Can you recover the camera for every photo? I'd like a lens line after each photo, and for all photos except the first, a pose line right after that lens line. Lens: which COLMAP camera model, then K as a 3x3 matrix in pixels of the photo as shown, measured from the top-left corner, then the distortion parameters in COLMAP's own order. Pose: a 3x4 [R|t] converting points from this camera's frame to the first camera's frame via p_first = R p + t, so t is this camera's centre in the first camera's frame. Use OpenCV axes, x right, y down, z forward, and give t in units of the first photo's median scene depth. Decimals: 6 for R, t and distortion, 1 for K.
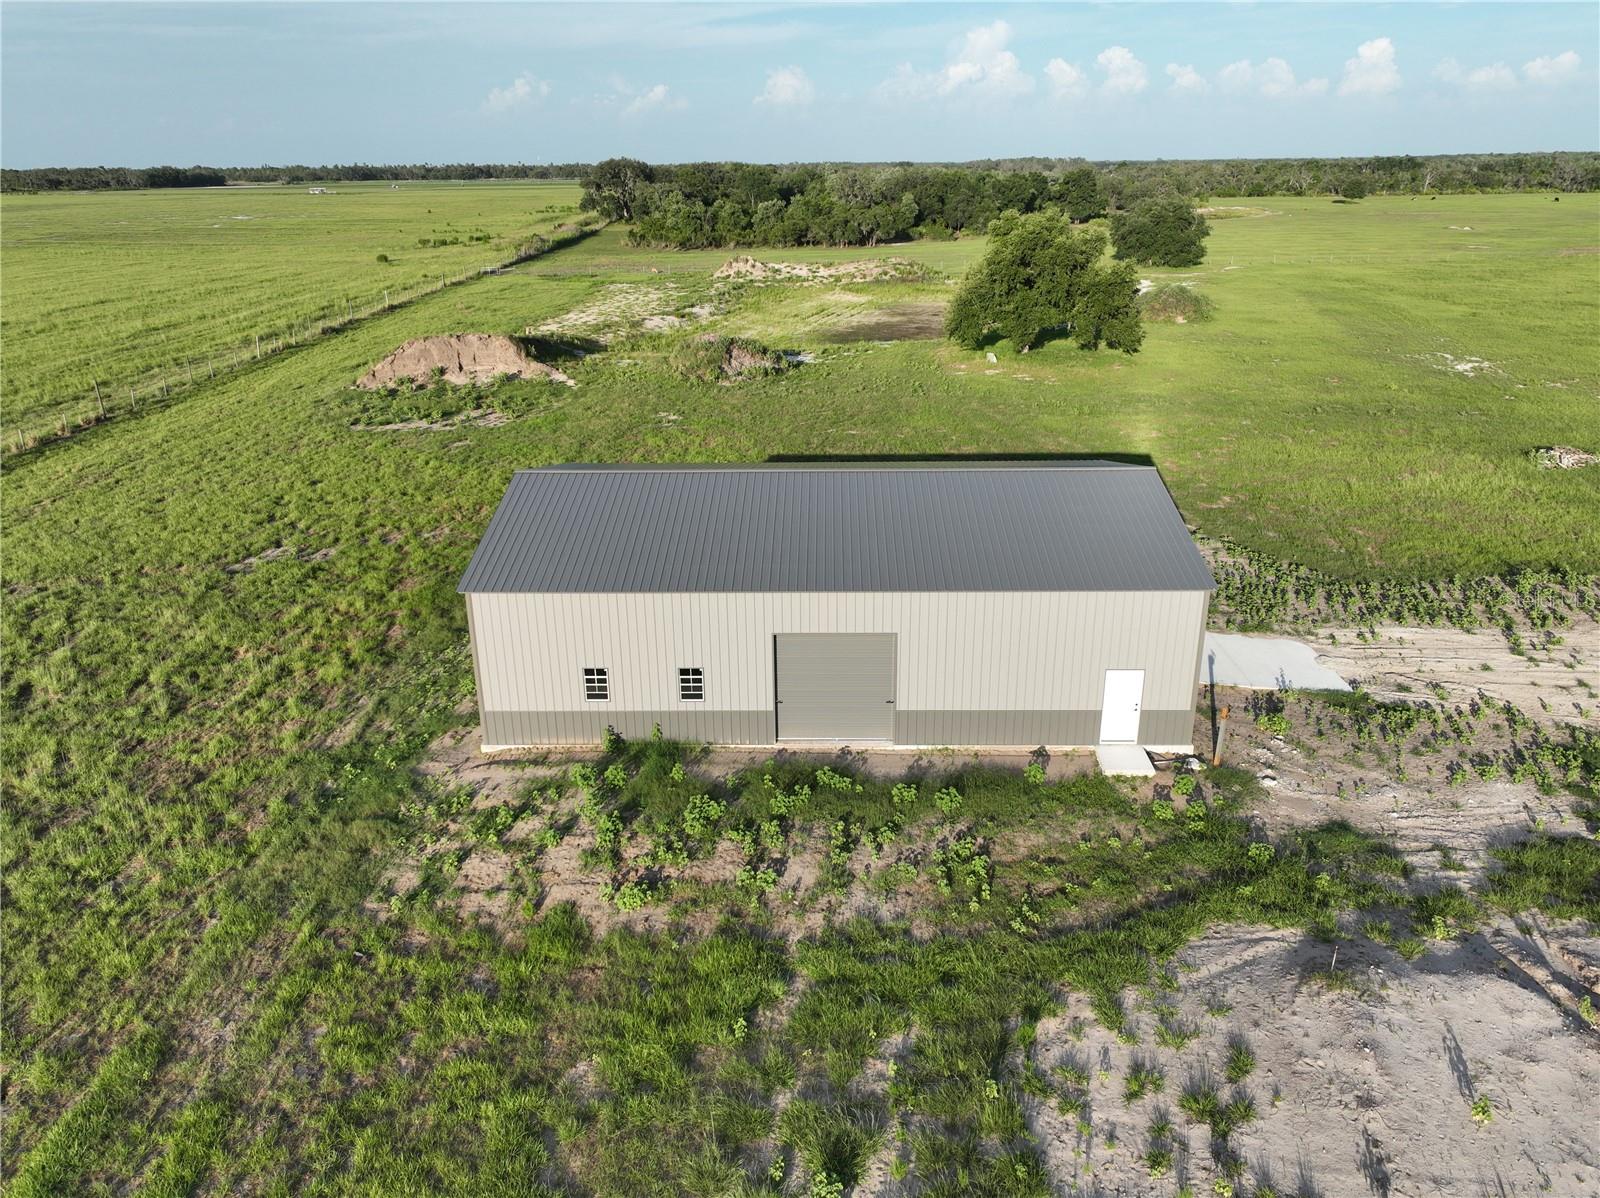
lens RADIAL K [[1140.5, 0, 803.8], [0, 1140.5, 558.1], [0, 0, 1]] dist [0.007112, 0.003016]
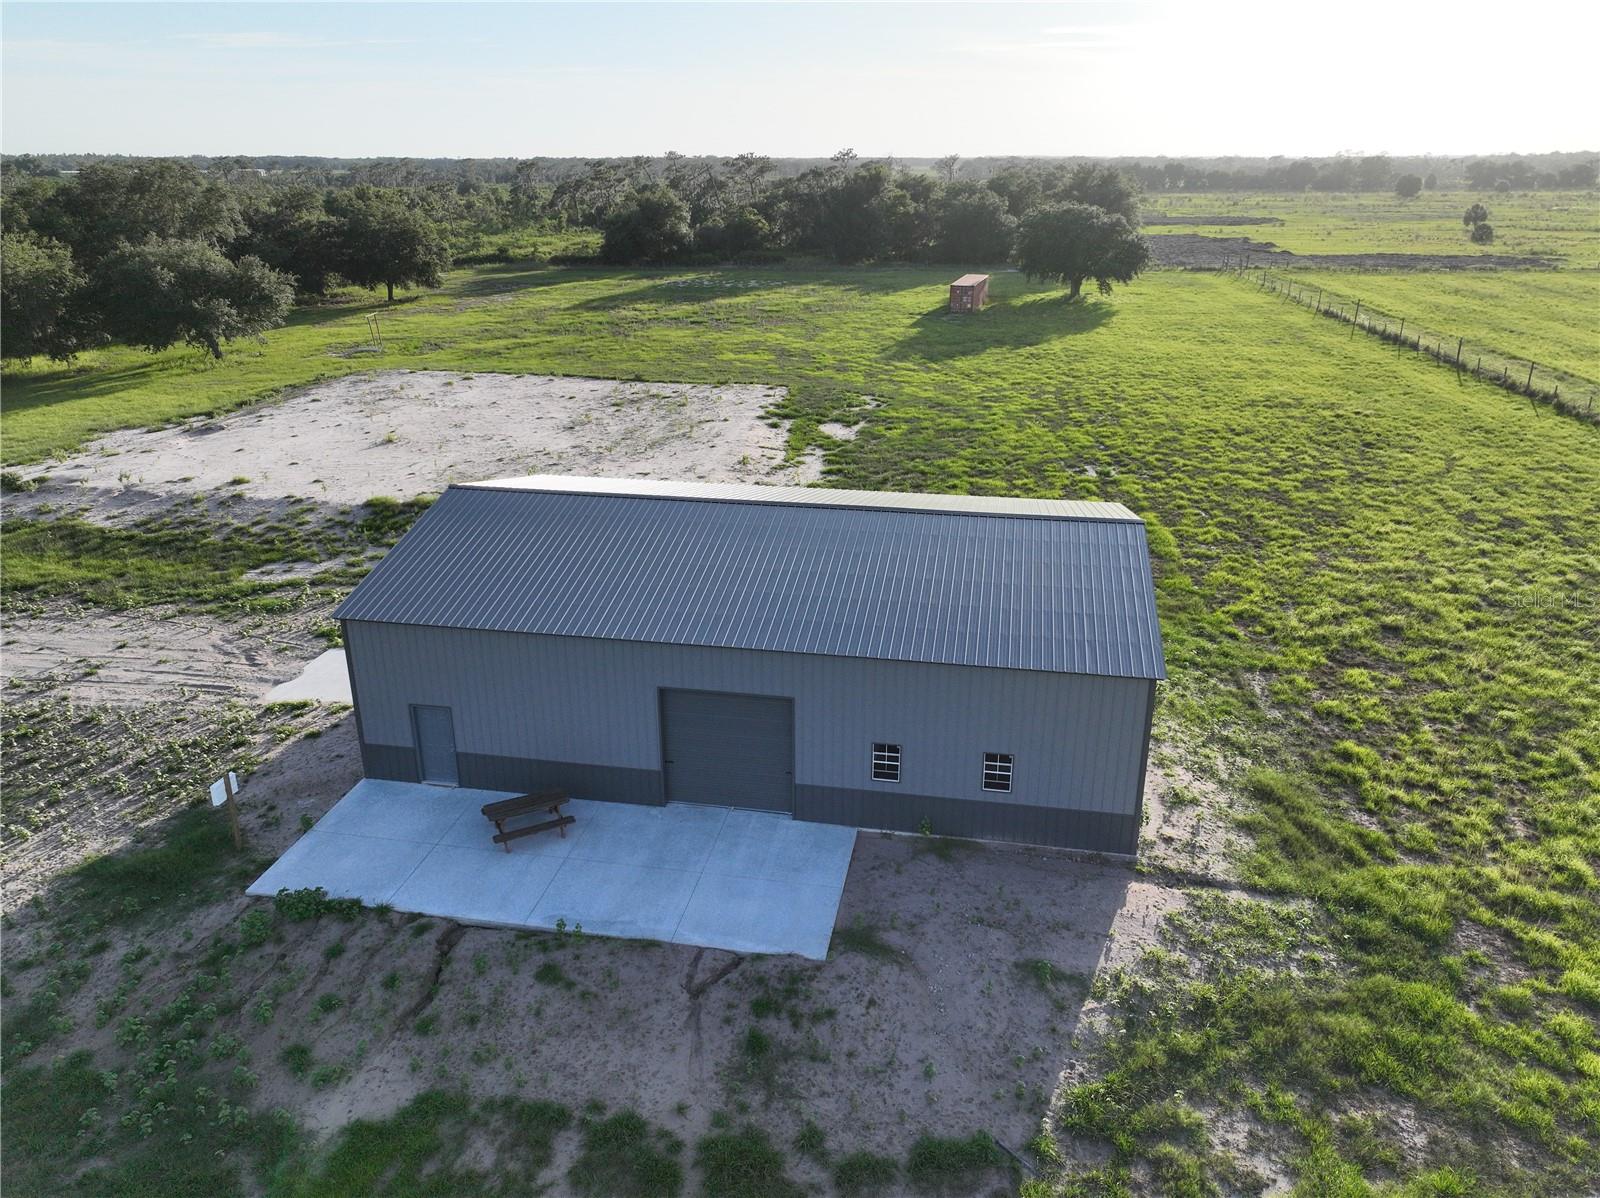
lens RADIAL K [[1140.5, 0, 803.8], [0, 1140.5, 558.1], [0, 0, 1]] dist [0.007112, 0.003016]
pose [[-0.986552, -0.041163, 0.158177, -0.187419], [0.065561, 0.786838, 0.613668, -0.800998], [-0.149720, 0.615786, -0.773558, 2.312205]]
